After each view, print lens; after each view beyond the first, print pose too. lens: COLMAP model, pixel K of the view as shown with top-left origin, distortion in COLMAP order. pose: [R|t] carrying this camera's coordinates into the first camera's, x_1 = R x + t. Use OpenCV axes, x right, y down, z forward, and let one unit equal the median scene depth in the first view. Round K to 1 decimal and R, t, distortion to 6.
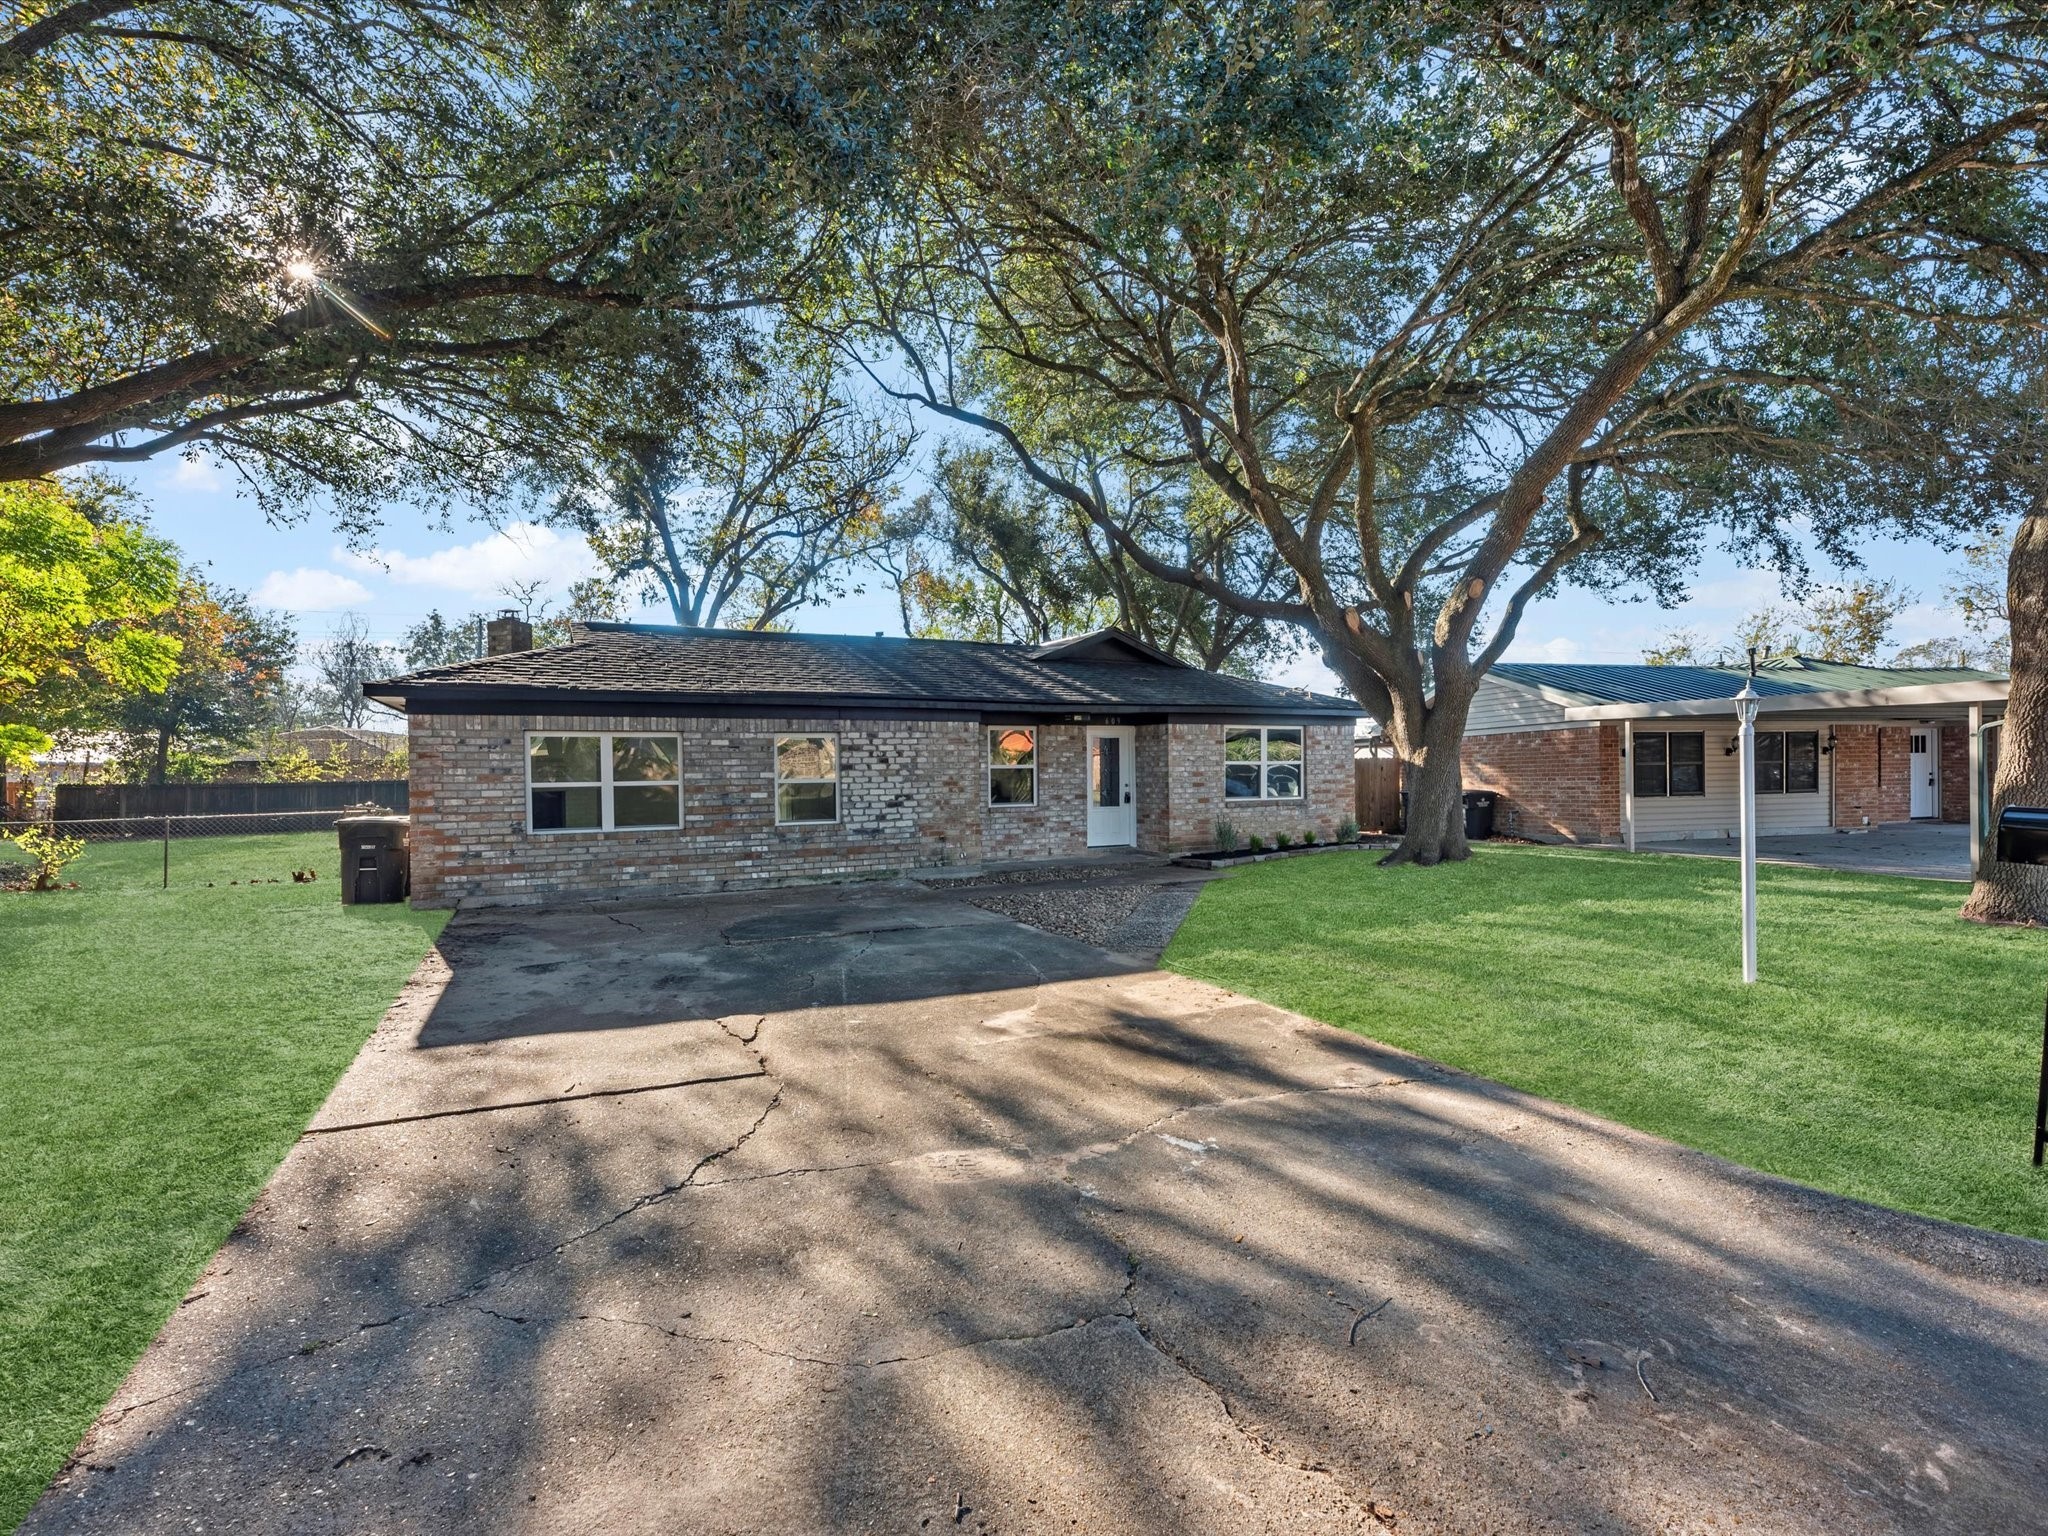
lens RADIAL K [[1272.2, 0, 1024.8], [0, 1272.2, 767.6], [0, 0, 1]] dist [0.002056, 0.000896]
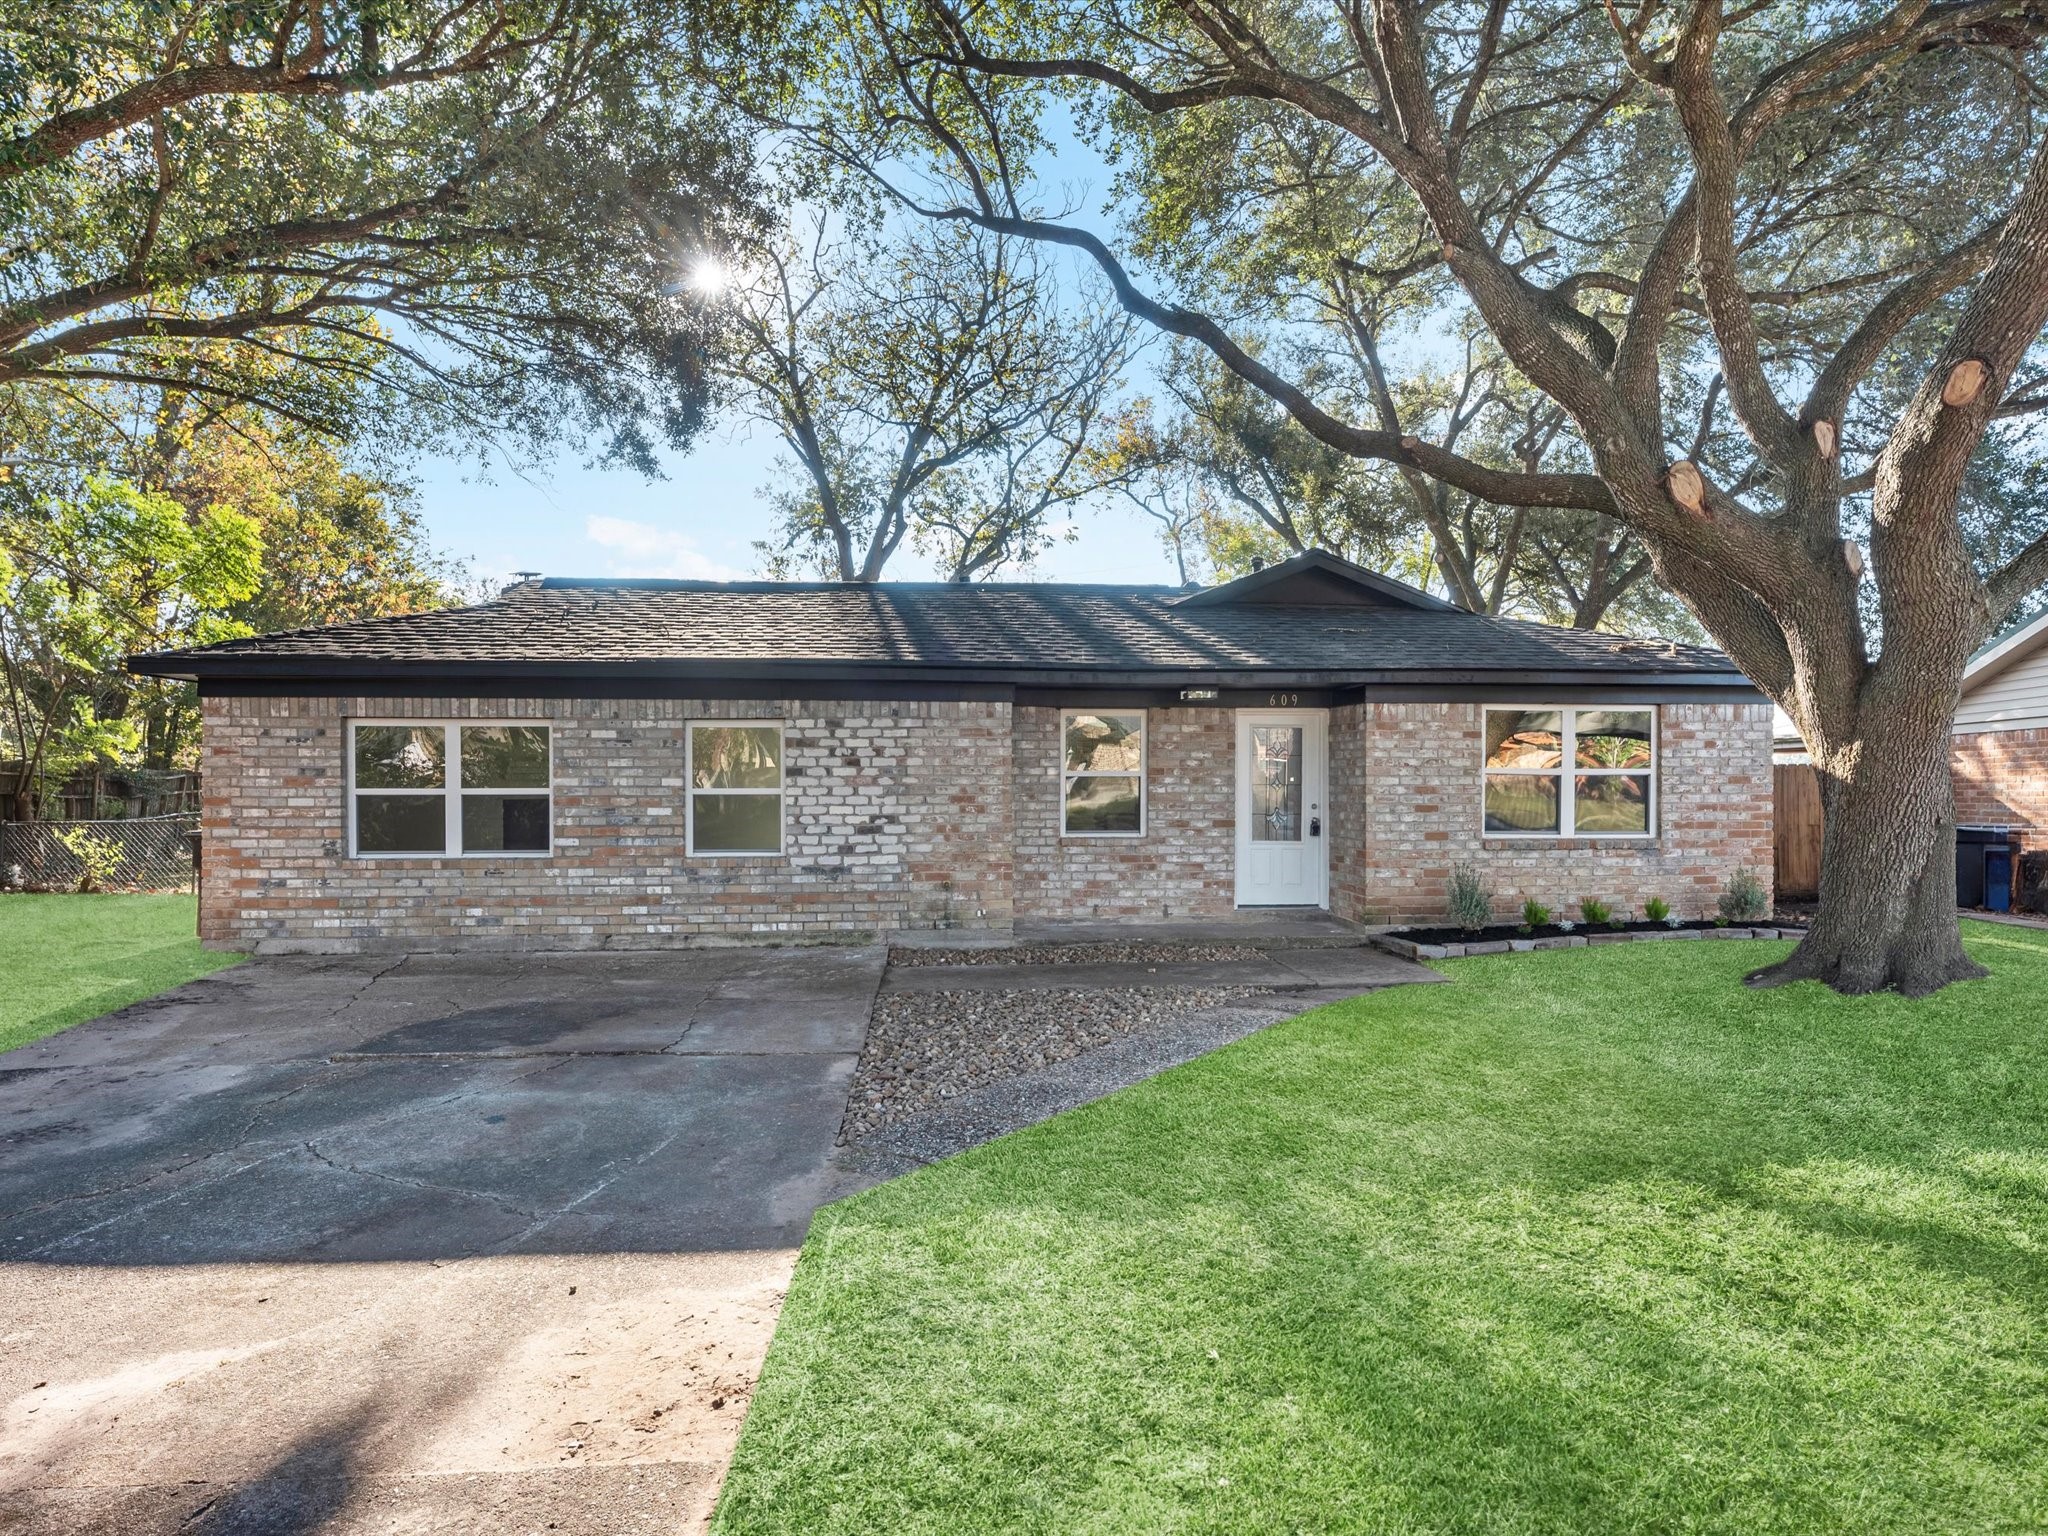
lens RADIAL K [[1272.2, 0, 1022.5], [0, 1272.2, 770.0], [0, 0, 1]] dist [0.002056, 0.000896]
pose [[0.895099, 0.009203, -0.445772, 0.256324], [-0.009919, 0.999951, 0.000726, -0.002780], [0.445757, 0.003772, 0.895146, 0.451394]]
